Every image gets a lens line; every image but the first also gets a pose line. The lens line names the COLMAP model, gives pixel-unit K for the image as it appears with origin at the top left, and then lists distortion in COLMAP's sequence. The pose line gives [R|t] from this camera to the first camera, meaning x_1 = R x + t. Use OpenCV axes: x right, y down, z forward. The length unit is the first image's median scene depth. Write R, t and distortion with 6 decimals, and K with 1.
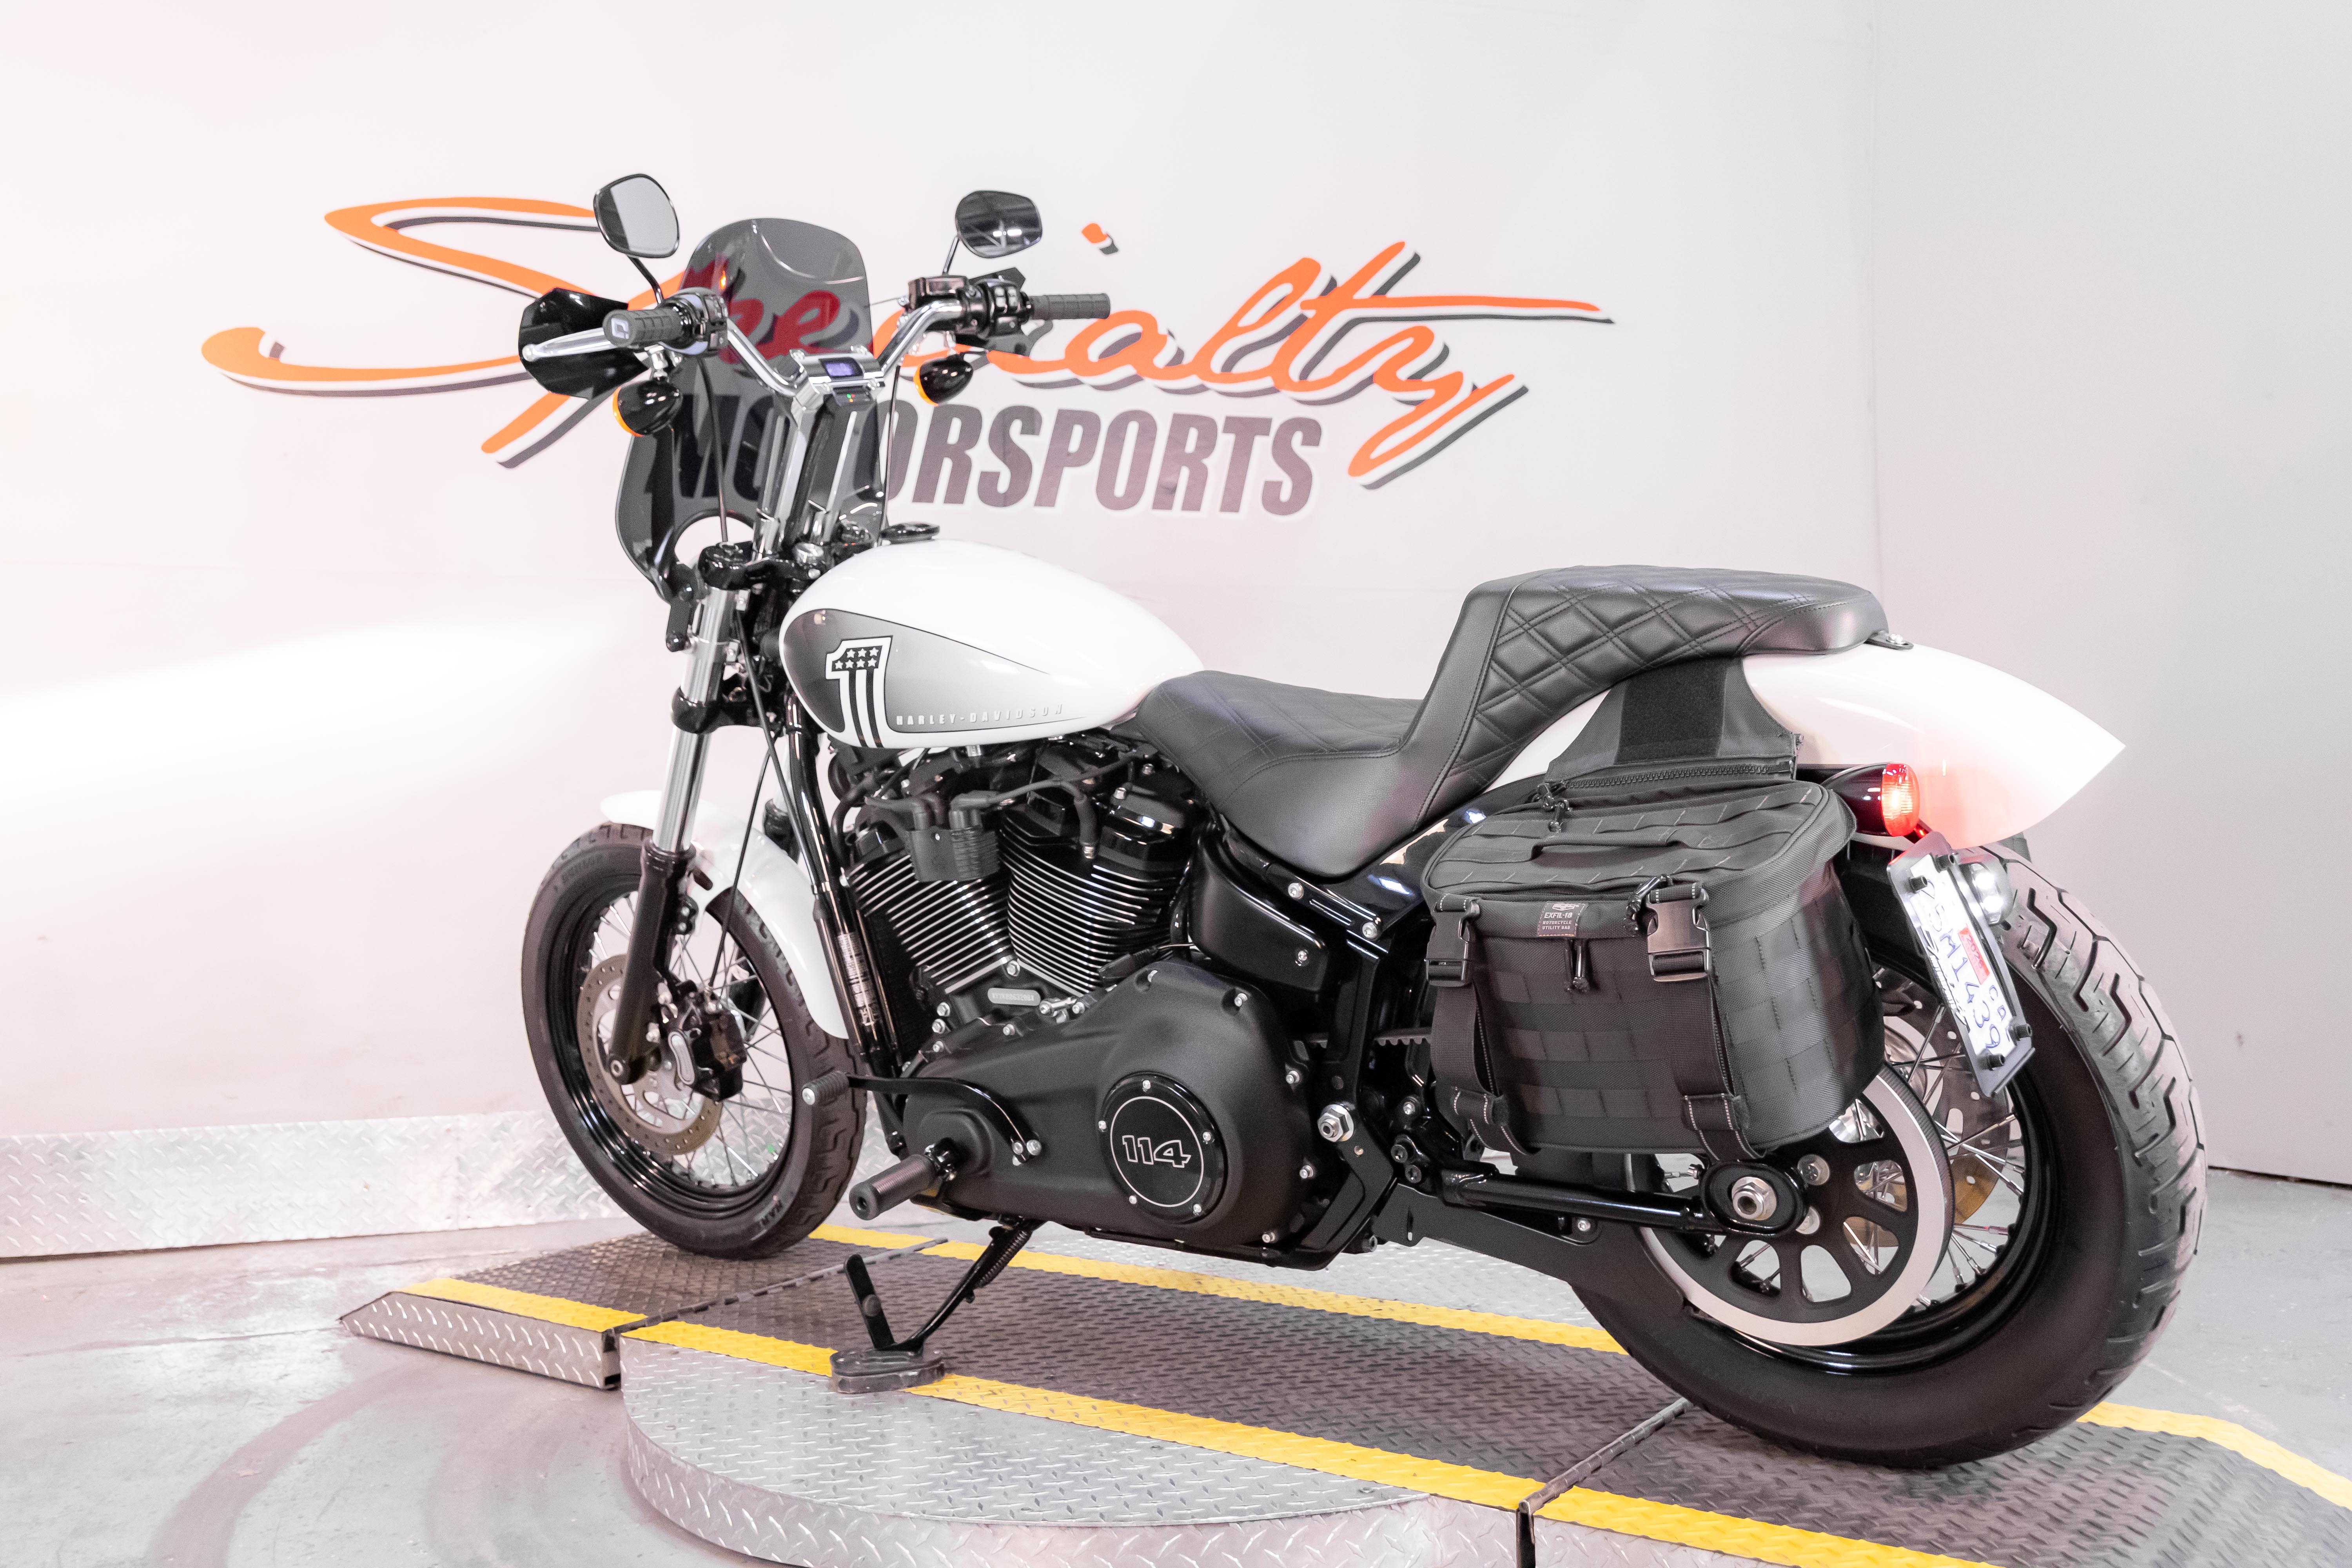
lens RADIAL K [[2003.6, 0, 1176.0], [0, 2003.6, 784.0], [0, 0, 1]] dist [0.008086, -0.000851]
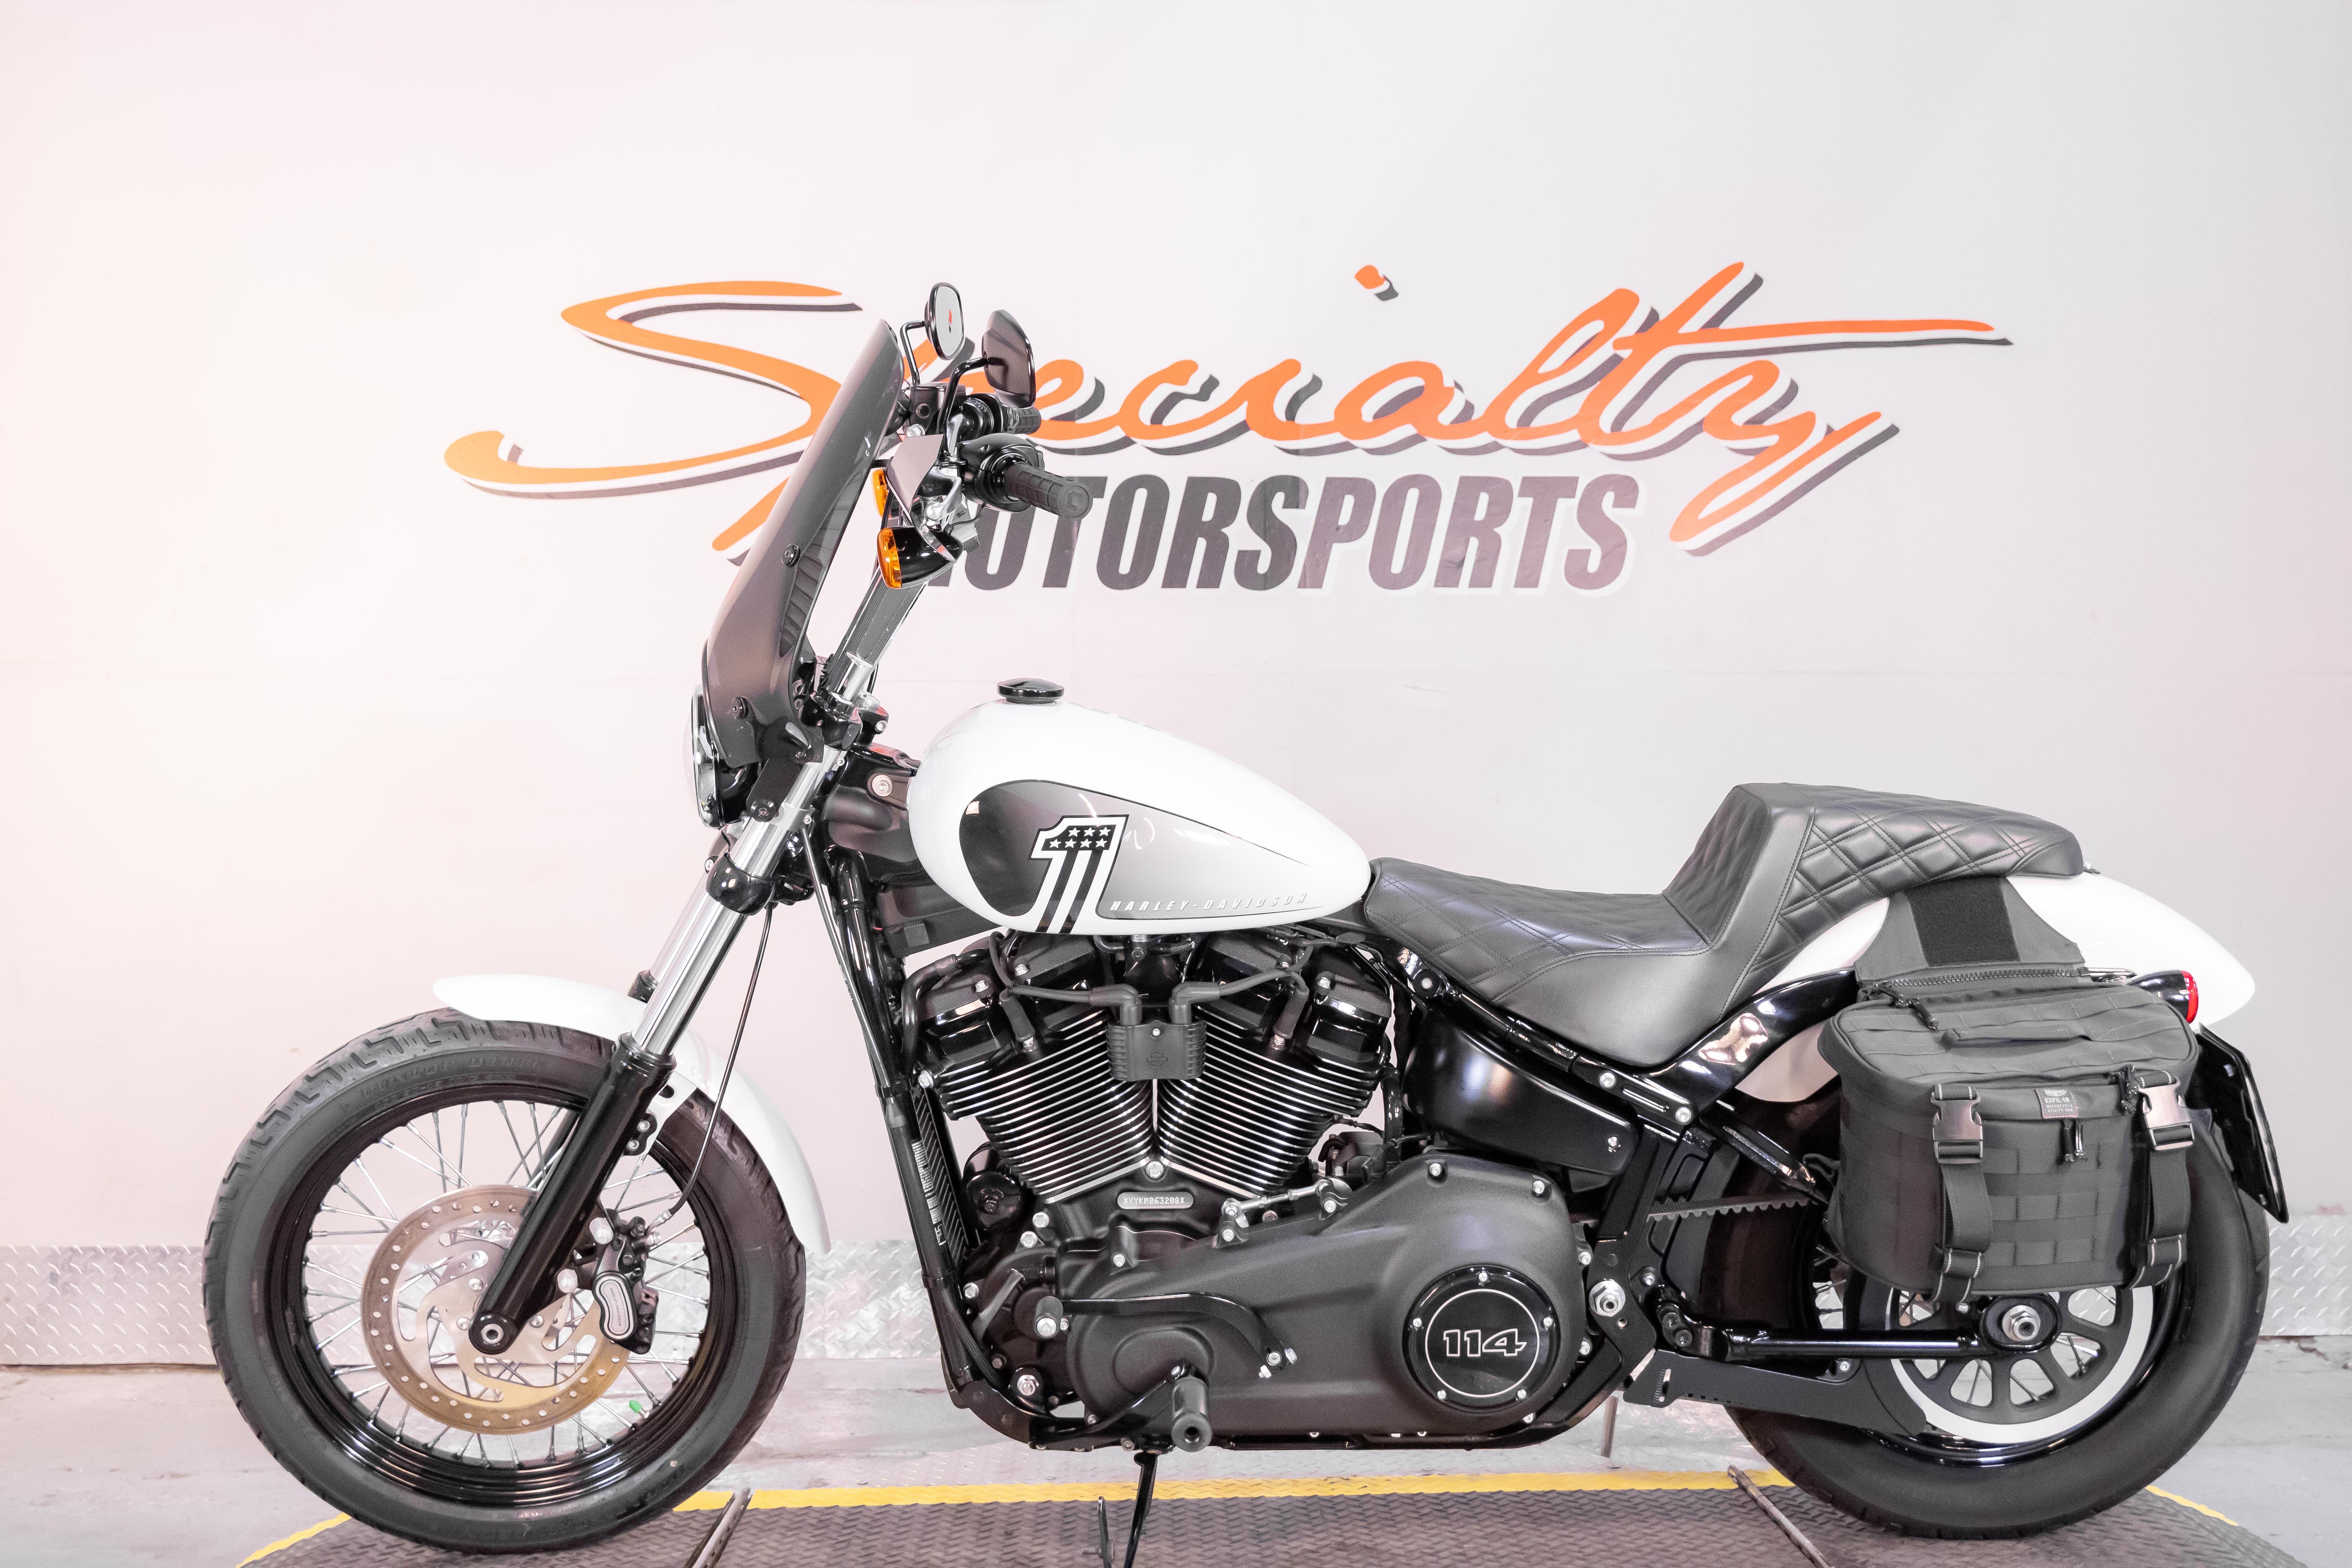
lens RADIAL K [[2573.1, 0, 1176.0], [0, 2573.1, 784.0], [0, 0, 1]] dist [0.016977, -0.029118]
pose [[0.800495, 0.029076, 0.598634, -0.940001], [-0.010030, 0.999333, -0.035126, -0.052890], [-0.599255, 0.022114, 0.800252, 0.044646]]
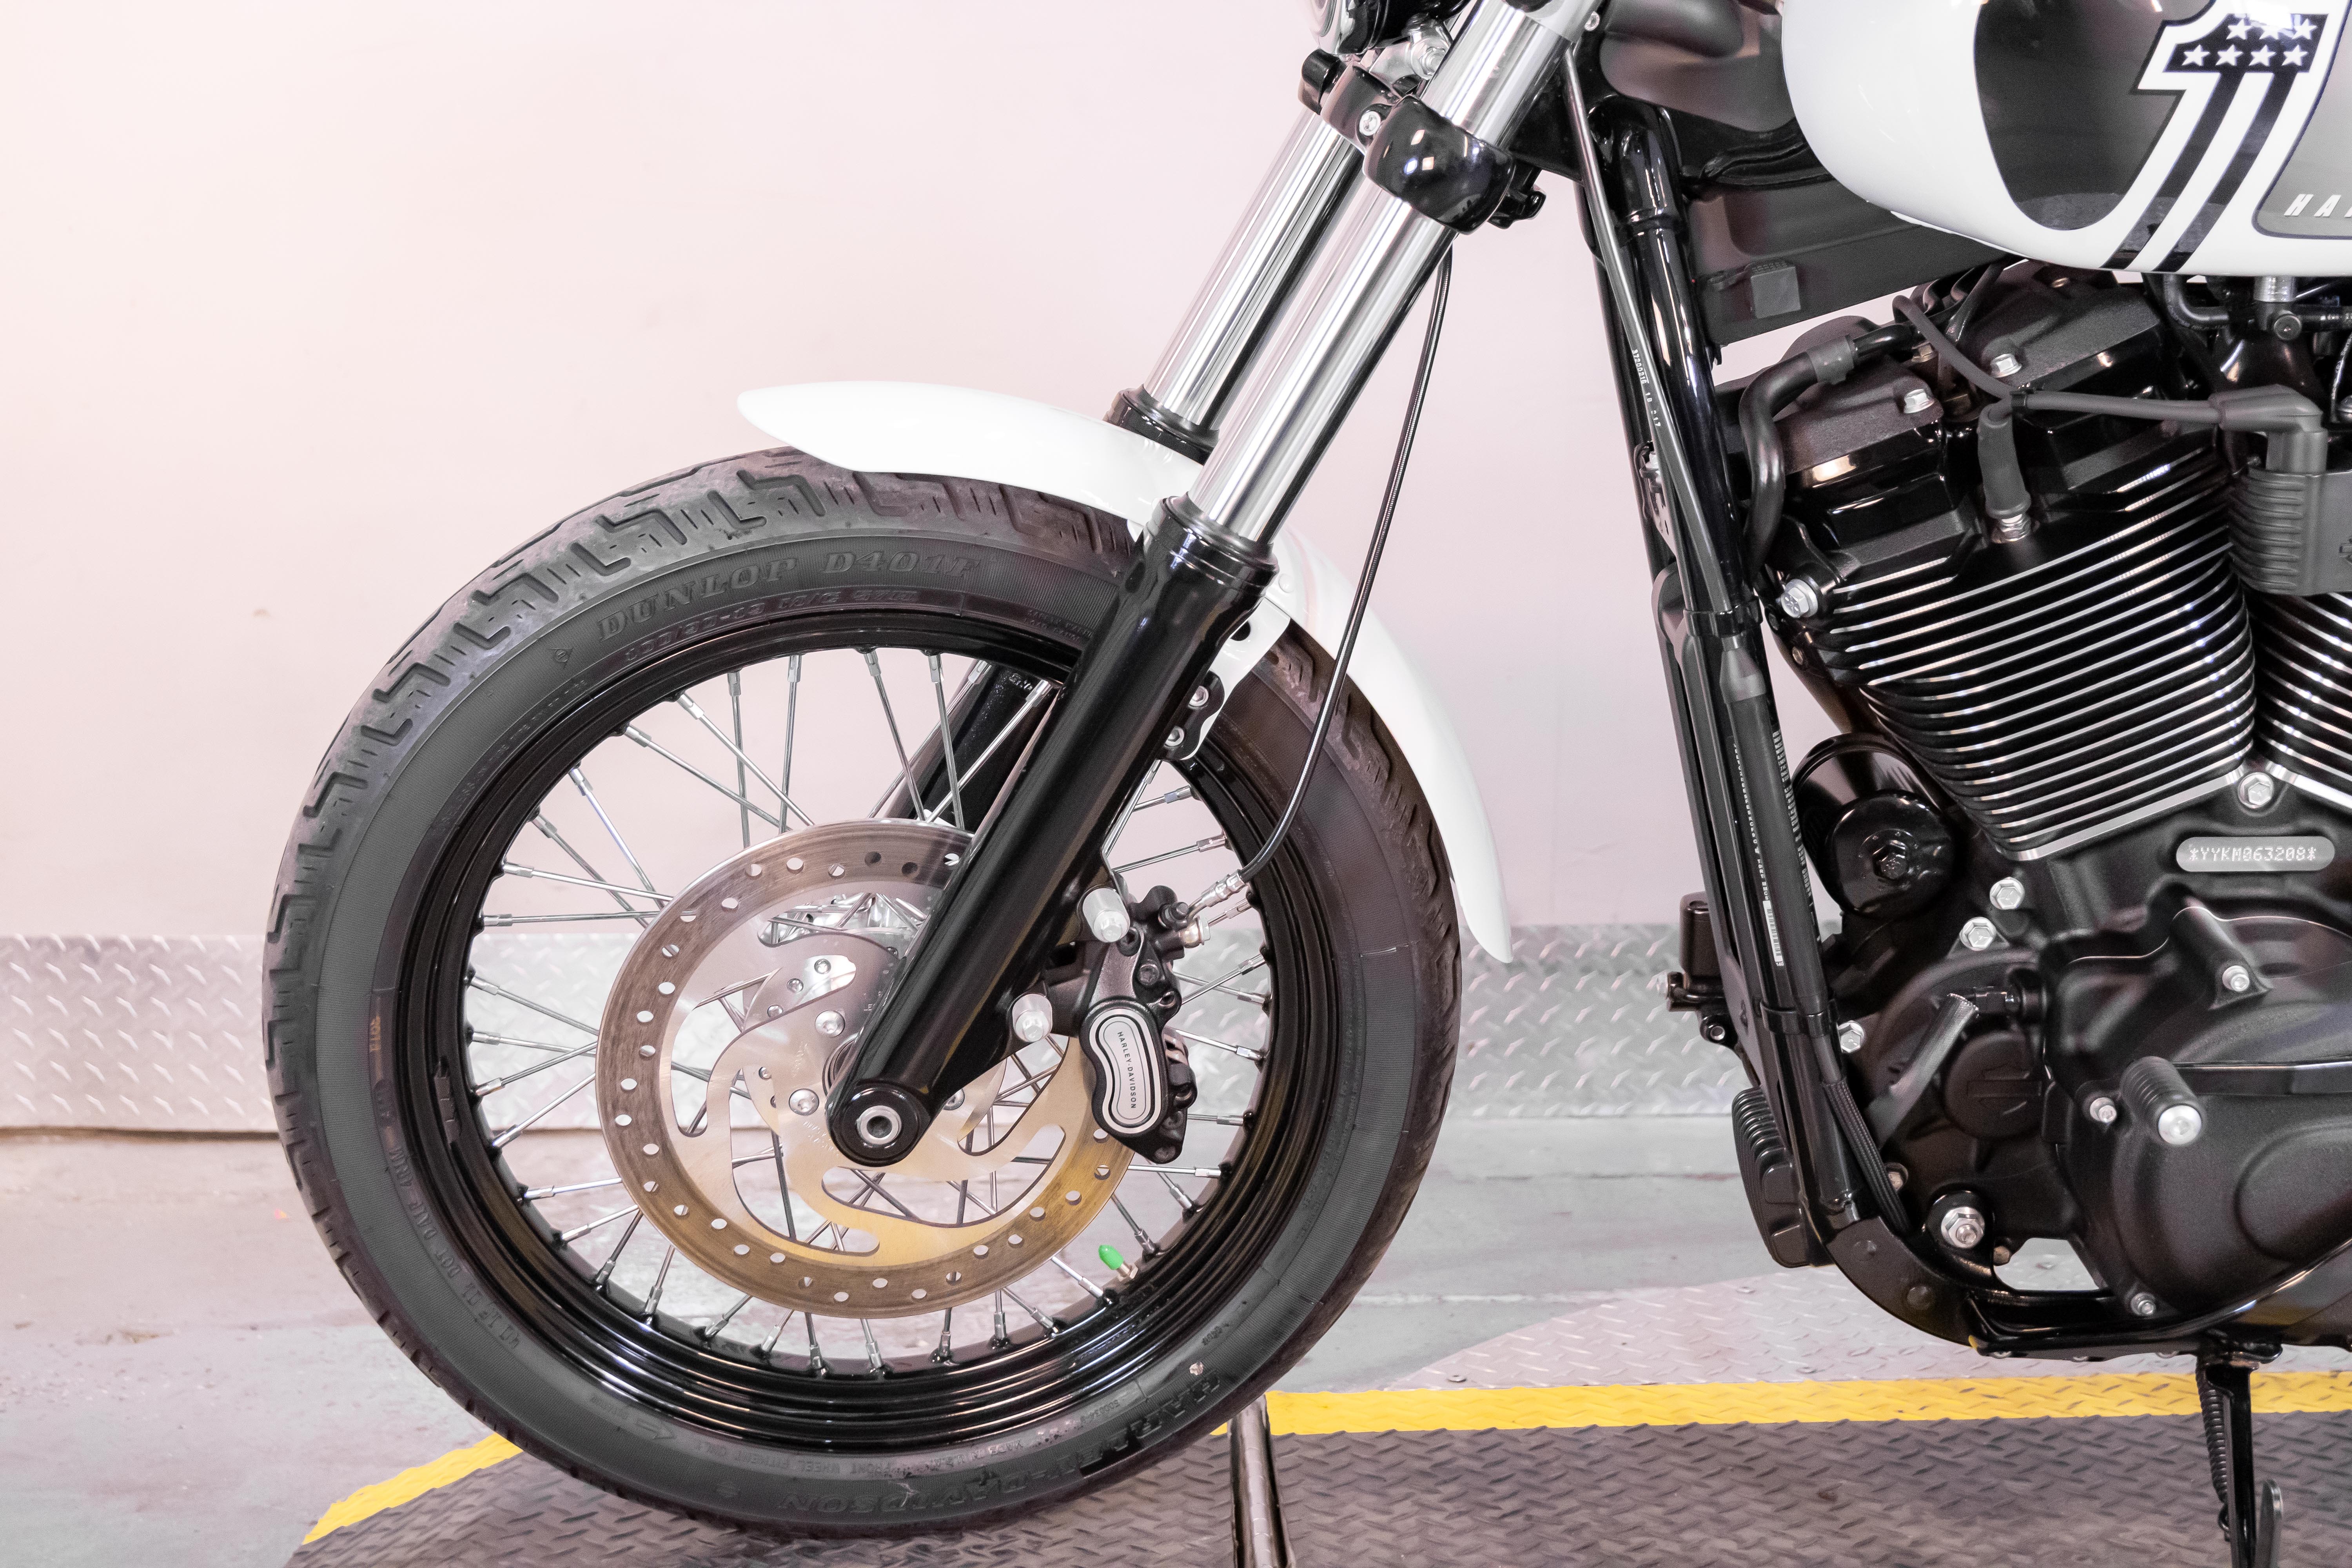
lens RADIAL K [[3188.5, 0, 1176.0], [0, 3188.5, 784.0], [0, 0, 1]] dist [0.012936, -0.050150]
pose [[0.796647, -0.049678, 0.602399, -0.827557], [-0.011093, 0.995247, 0.096746, 0.029708], [-0.604342, -0.083755, 0.792310, 0.695298]]
